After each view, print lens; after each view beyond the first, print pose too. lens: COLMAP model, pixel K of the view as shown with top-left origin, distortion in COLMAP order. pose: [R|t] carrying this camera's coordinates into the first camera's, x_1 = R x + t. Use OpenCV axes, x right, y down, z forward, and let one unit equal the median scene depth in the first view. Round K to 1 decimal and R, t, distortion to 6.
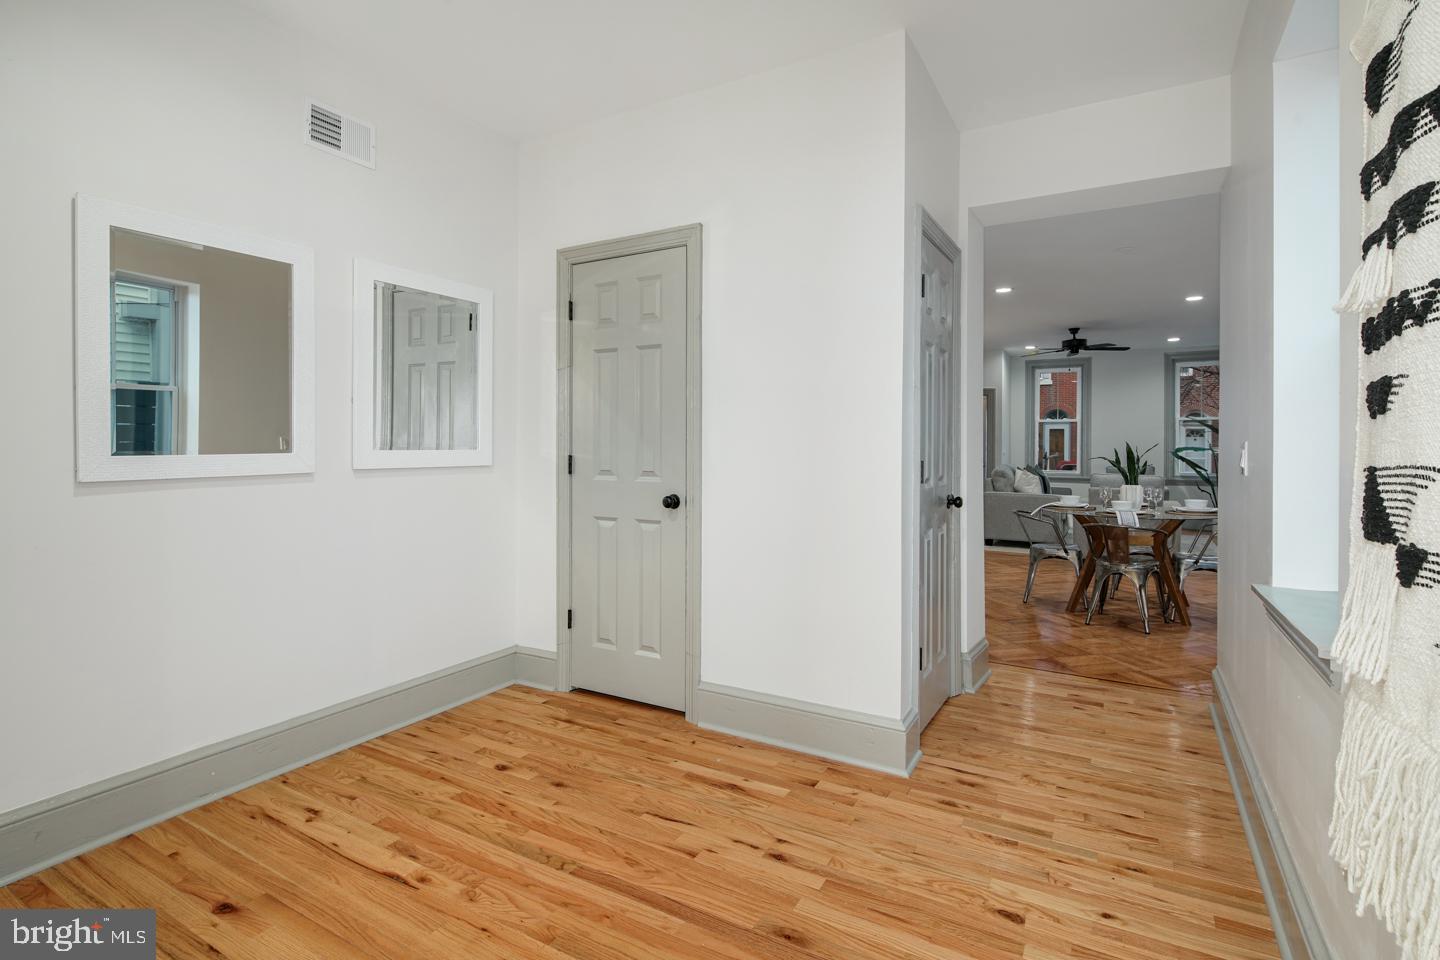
lens RADIAL K [[703.1, 0, 726.9], [0, 703.1, 447.7], [0, 0, 1]] dist [0.000688, -0.000246]
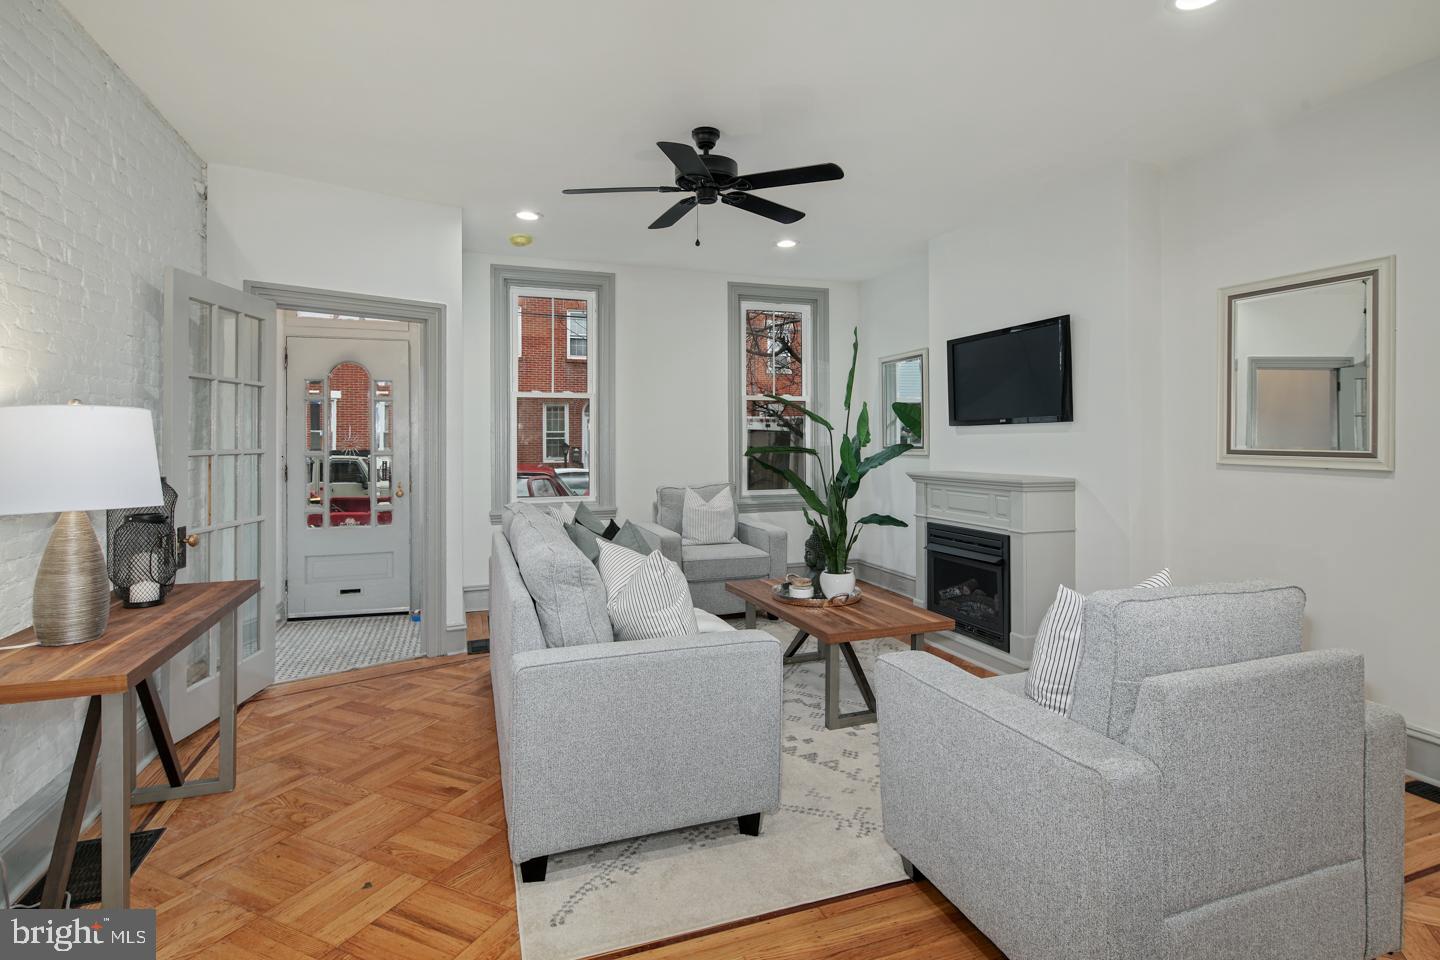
lens RADIAL K [[707.5, 0, 725.4], [0, 707.5, 435.8], [0, 0, 1]] dist [0.000777, -0.000099]
pose [[0.647969, -0.004728, 0.761652, 0.829100], [0.007962, 0.999968, -0.000567, -0.043010], [-0.761625, 0.006431, 0.647986, 2.824341]]
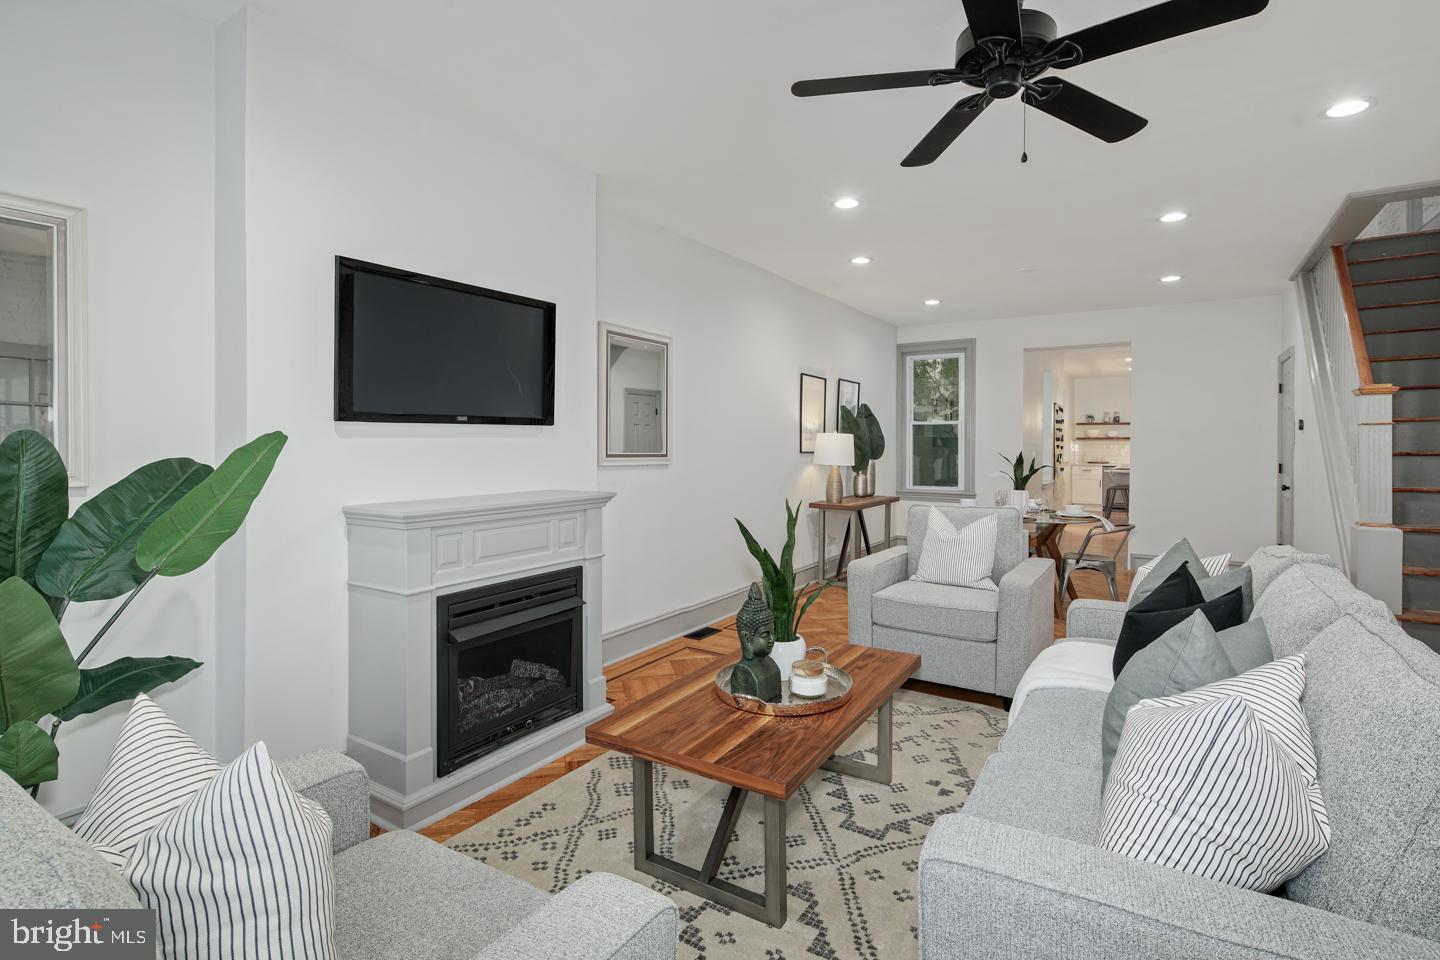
lens RADIAL K [[699.8, 0, 721.7], [0, 699.8, 443.8], [0, 0, 1]] dist [0.002002, 0.000001]
pose [[-0.998532, -0.010040, 0.053228, 2.160112], [-0.009894, 0.999947, 0.003002, -0.041250], [-0.053255, 0.002471, -0.998578, 4.657987]]
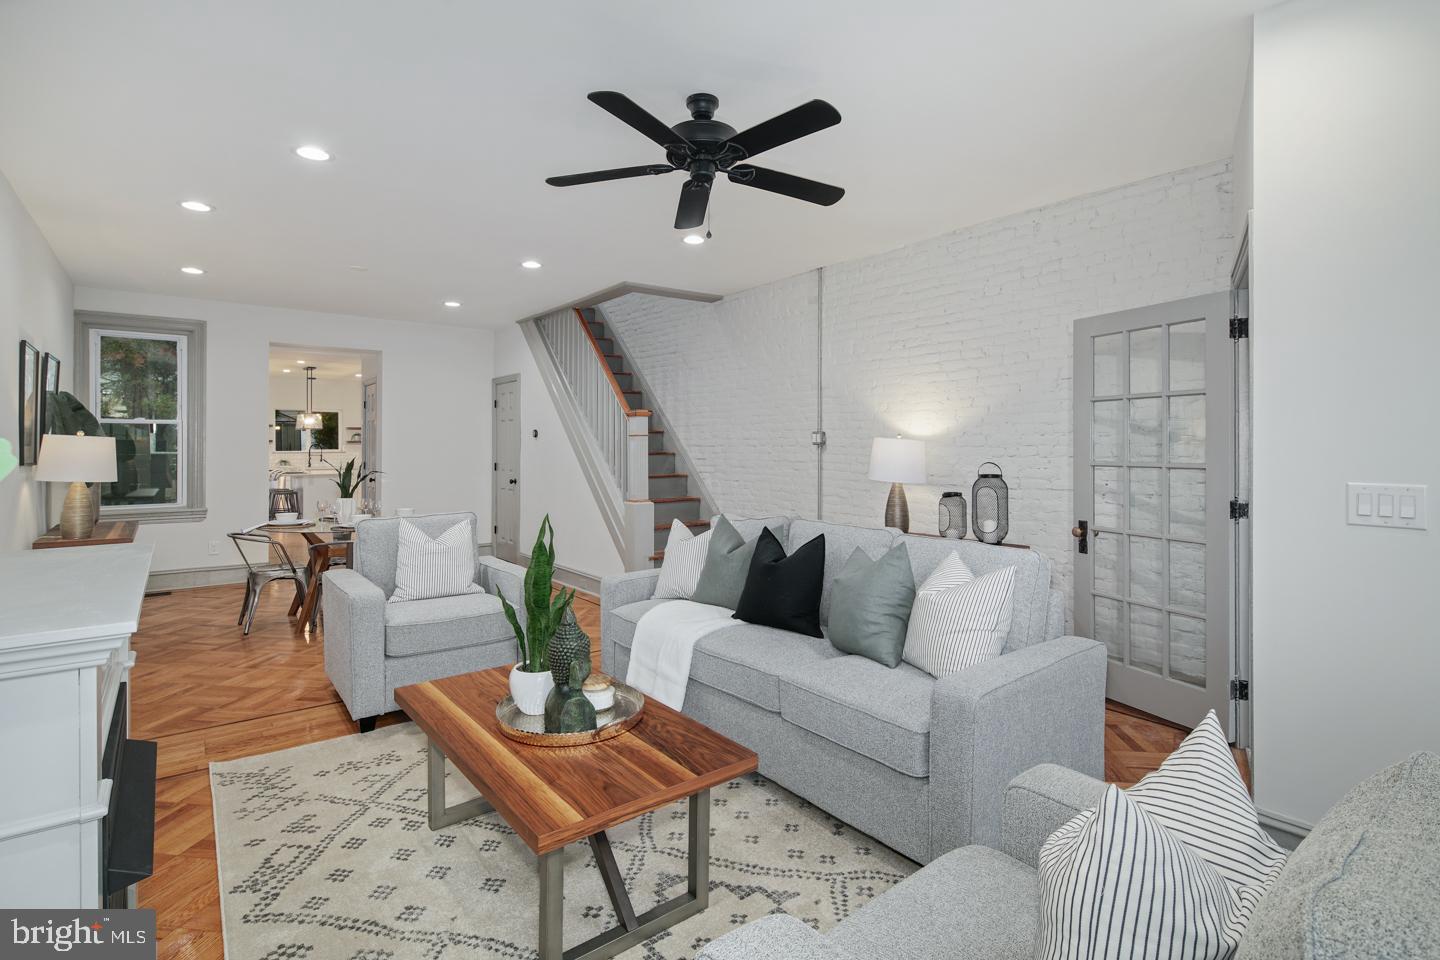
lens RADIAL K [[703.1, 0, 726.9], [0, 703.1, 447.7], [0, 0, 1]] dist [0.000688, -0.000246]
pose [[-0.381748, -0.005153, -0.924252, 2.905870], [-0.004055, 0.999984, -0.003900, -0.044655], [0.924257, 0.002259, -0.381763, 4.214789]]
